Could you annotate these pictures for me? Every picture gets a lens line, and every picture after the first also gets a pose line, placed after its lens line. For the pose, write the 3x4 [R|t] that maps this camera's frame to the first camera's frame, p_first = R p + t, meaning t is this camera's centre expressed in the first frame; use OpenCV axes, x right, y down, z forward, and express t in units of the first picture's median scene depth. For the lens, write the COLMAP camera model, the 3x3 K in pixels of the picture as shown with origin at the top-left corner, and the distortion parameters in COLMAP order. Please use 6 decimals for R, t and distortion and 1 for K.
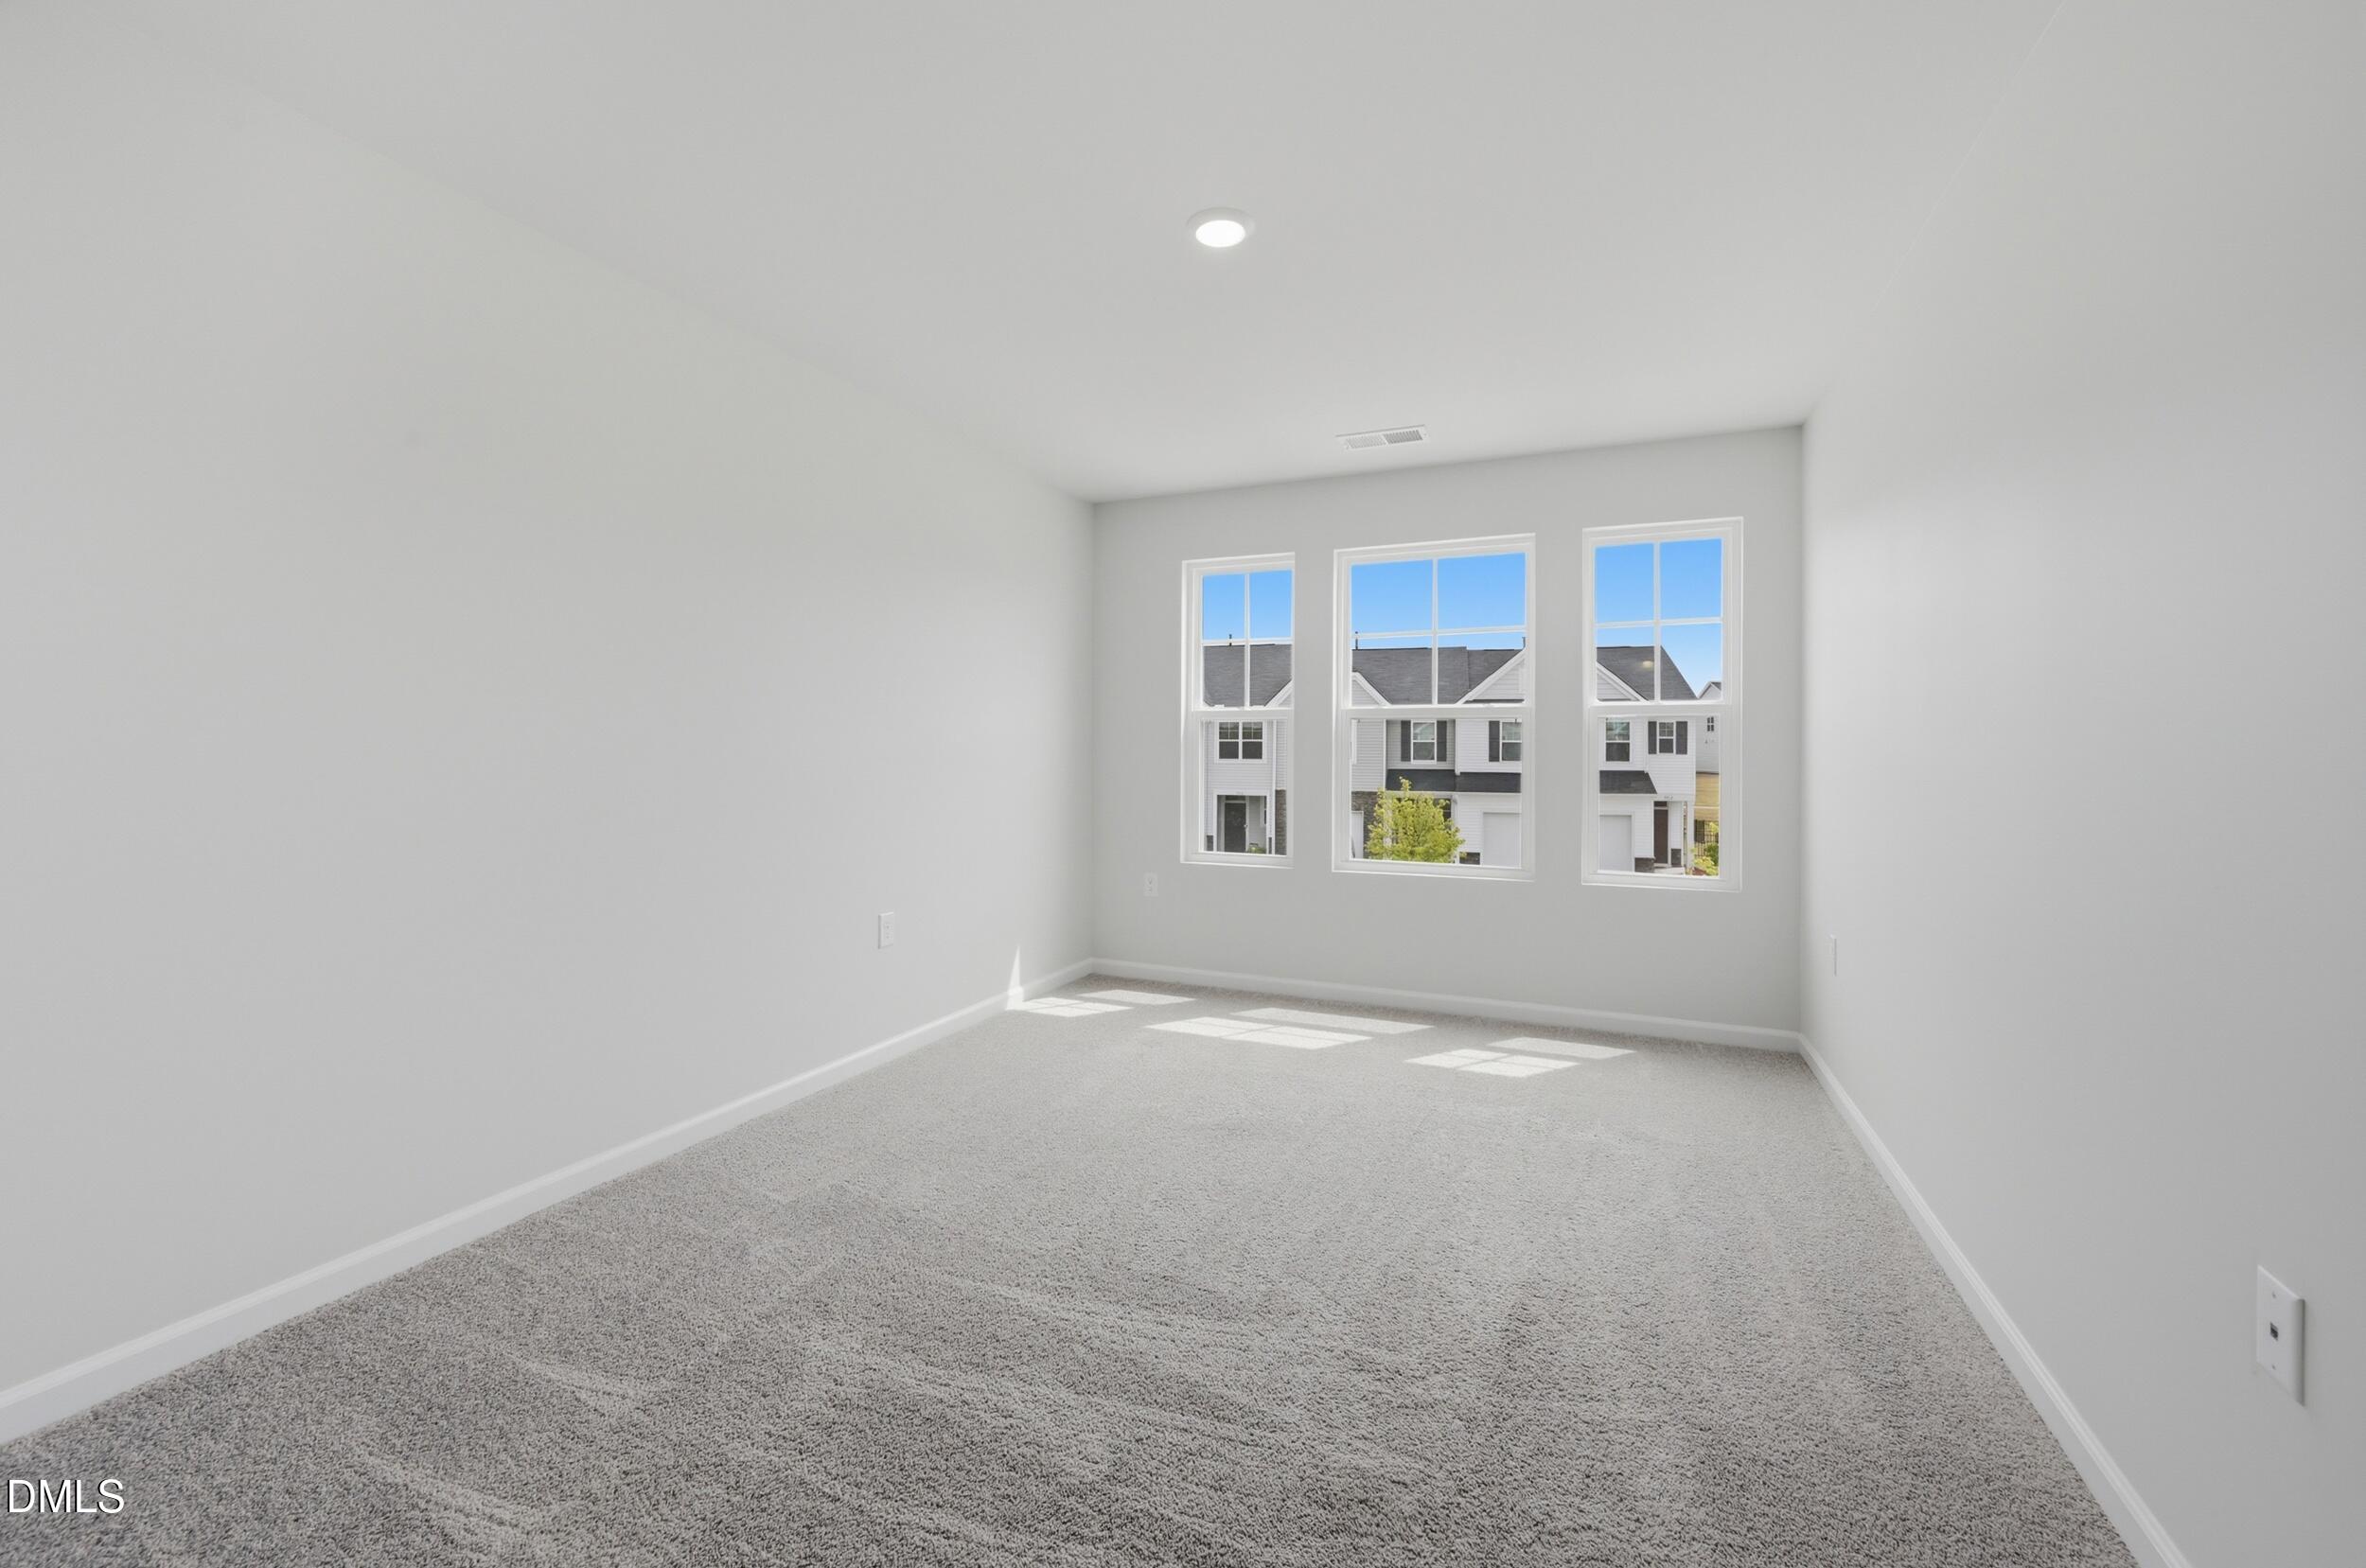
lens RADIAL K [[930.3, 0, 1205.8], [0, 930.3, 764.4], [0, 0, 1]] dist [-0.004255, -0.000086]
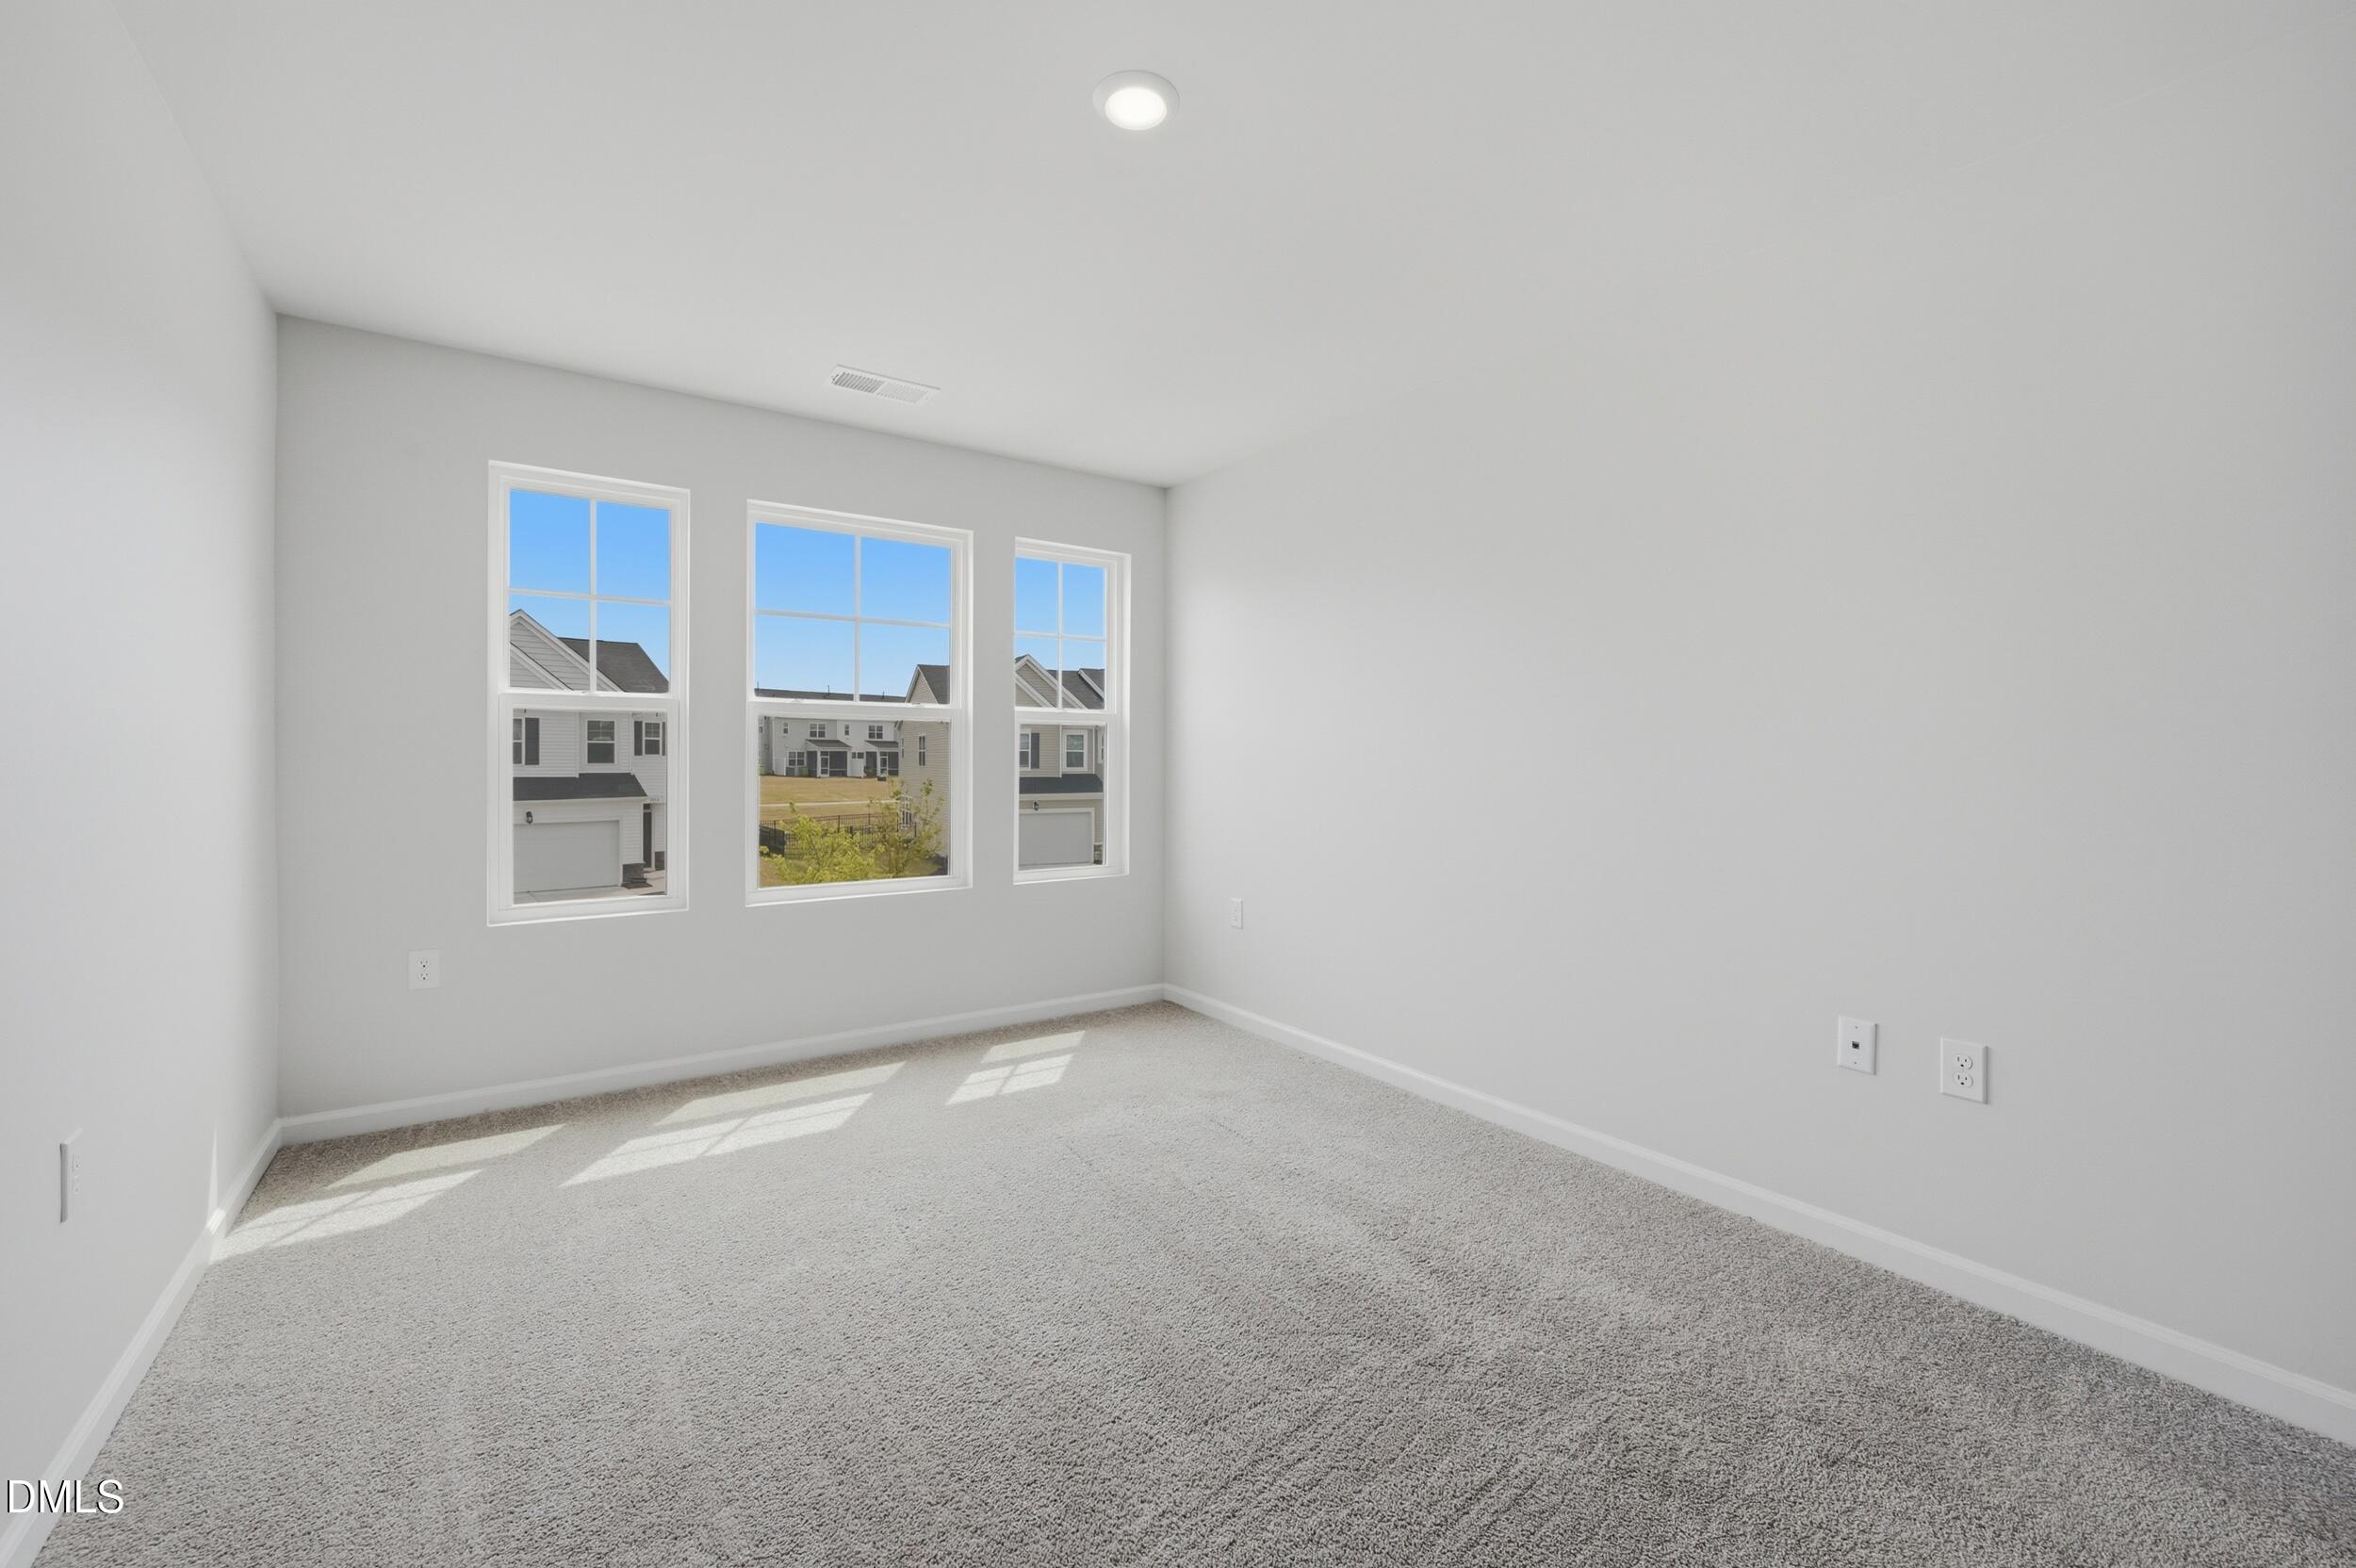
lens RADIAL K [[926.4, 0, 1174.0], [0, 926.4, 782.2], [0, 0, 1]] dist [-0.004255, -0.000086]
pose [[0.557978, -0.025934, 0.829450, -0.335872], [0.011013, 0.999655, 0.023847, -0.006438], [-0.829783, -0.004171, 0.558071, 0.280977]]
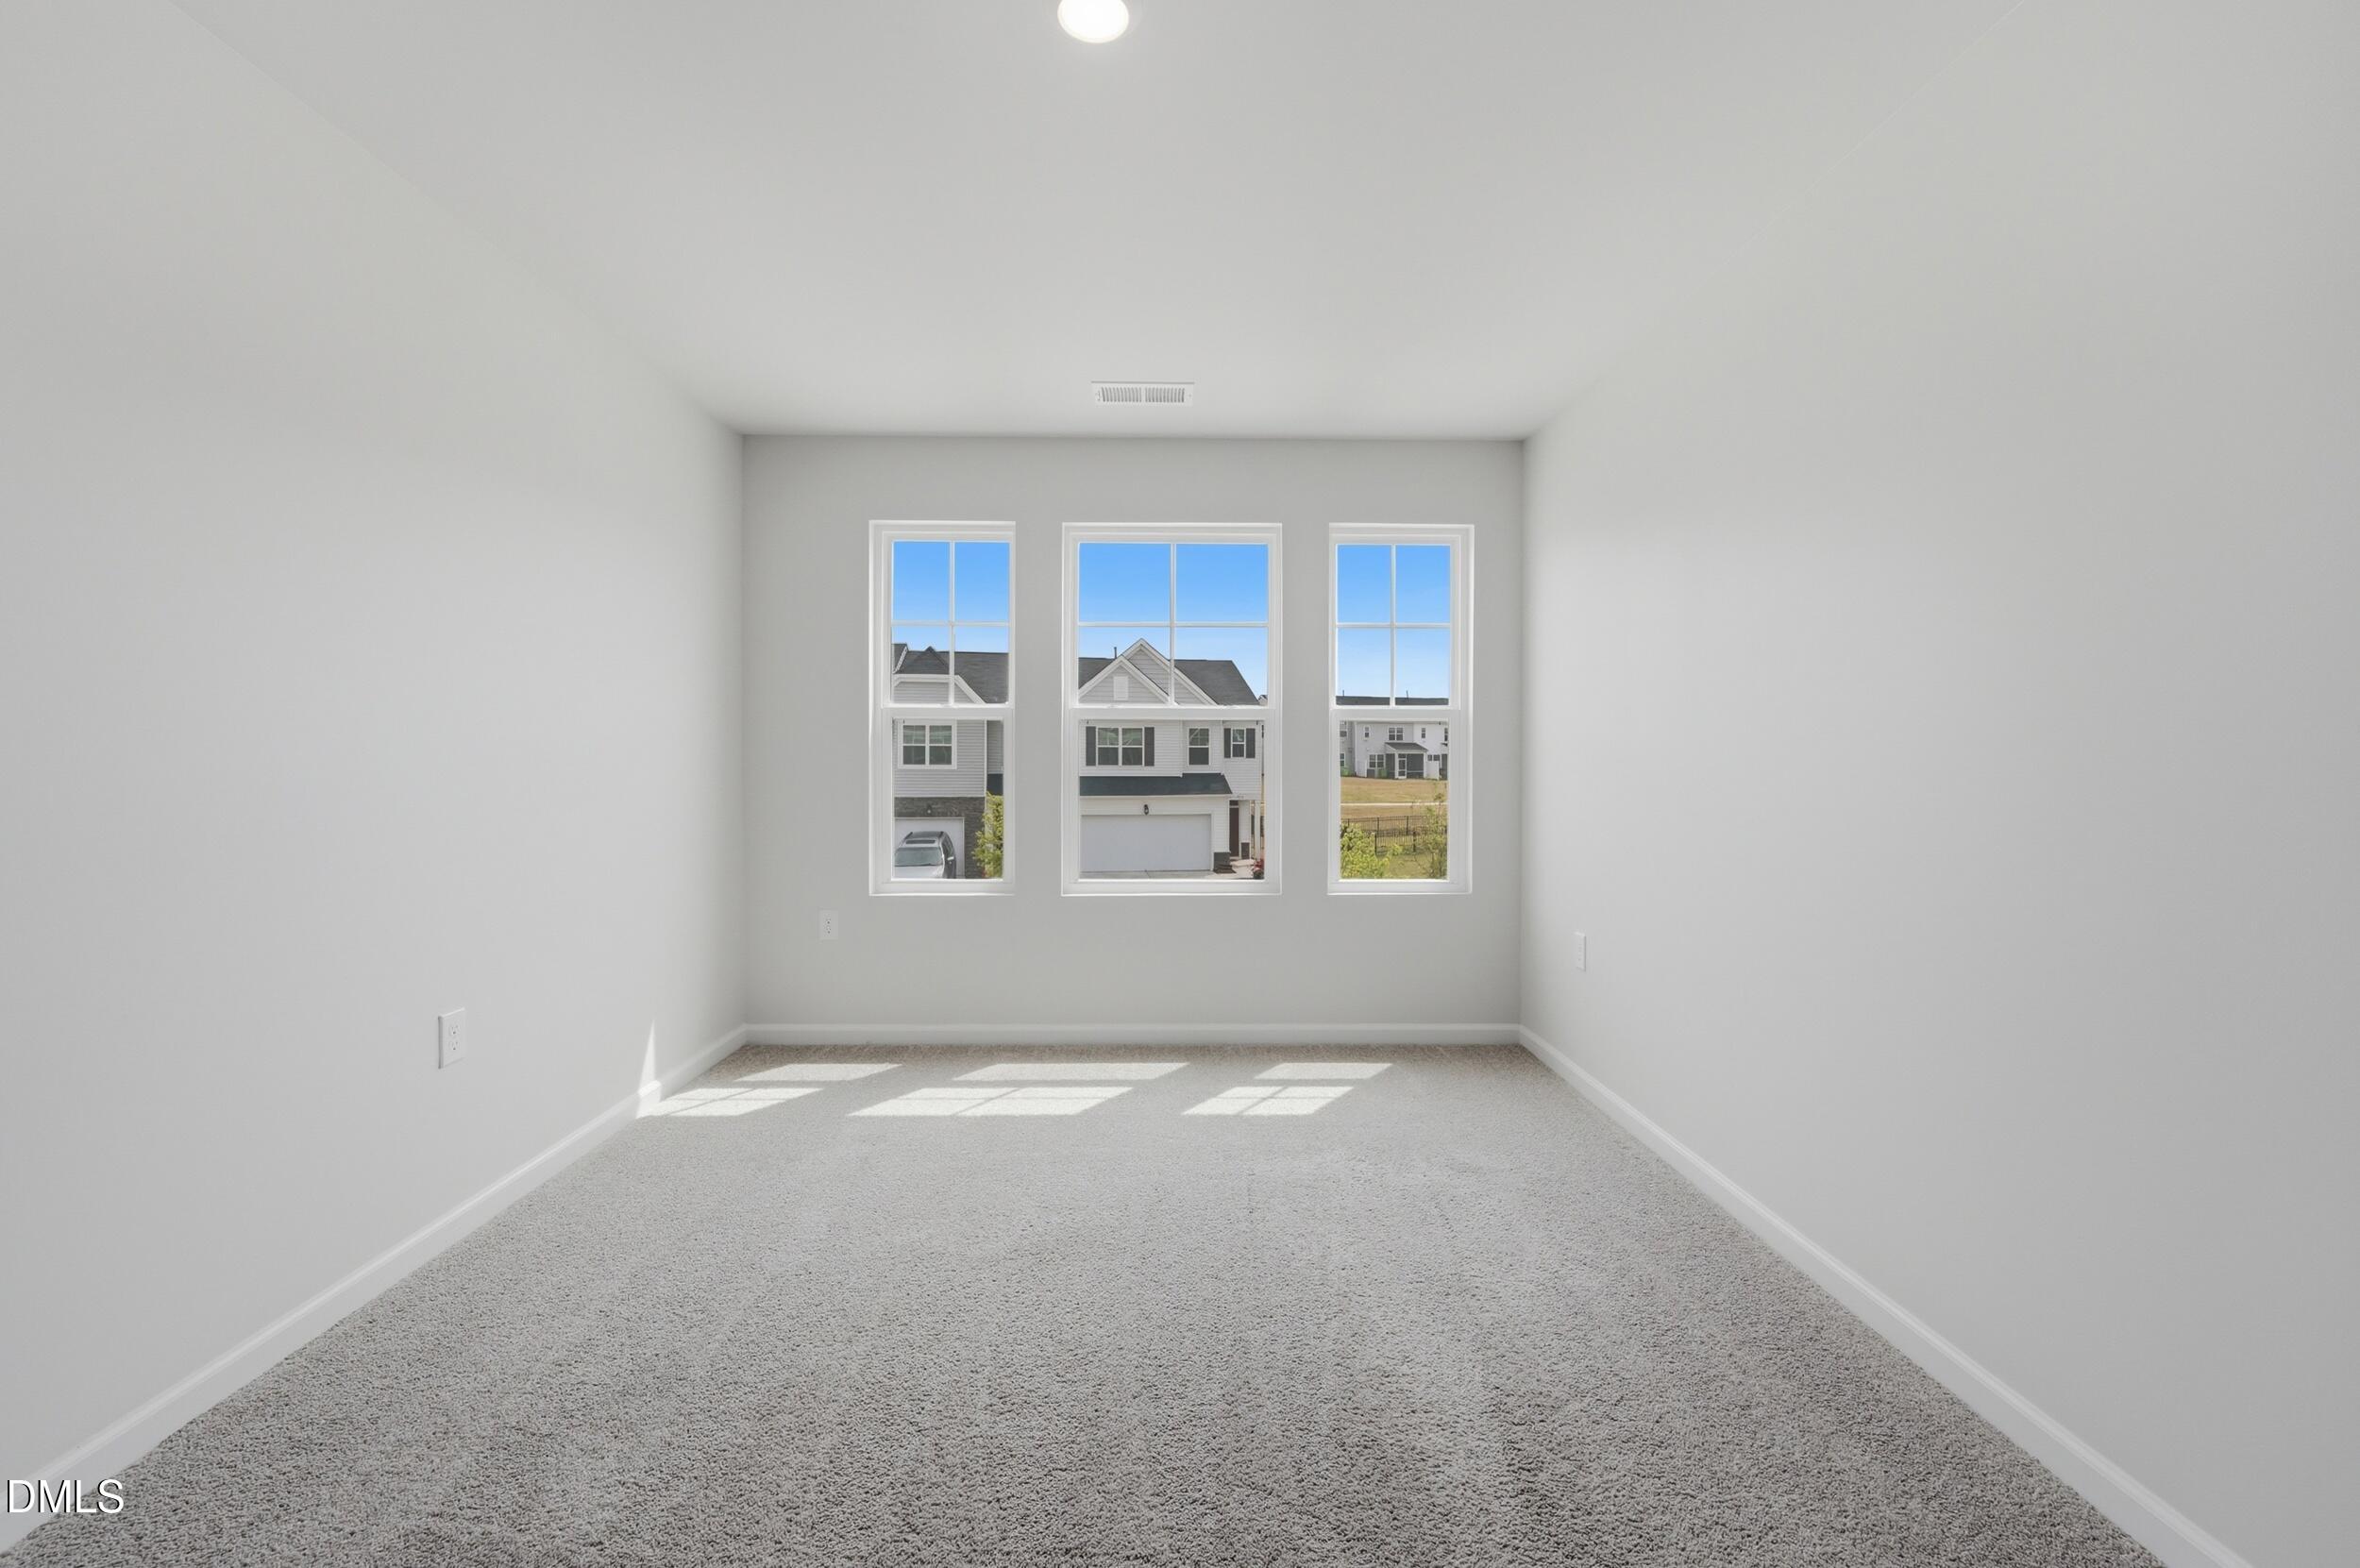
lens RADIAL K [[928.0, 0, 1188.3], [0, 928.0, 779.0], [0, 0, 1]] dist [-0.004255, -0.000086]
pose [[0.917777, -0.012397, 0.396902, -0.105888], [0.008324, 0.999894, 0.011985, -0.003362], [-0.397008, -0.007696, 0.917783, 0.174982]]
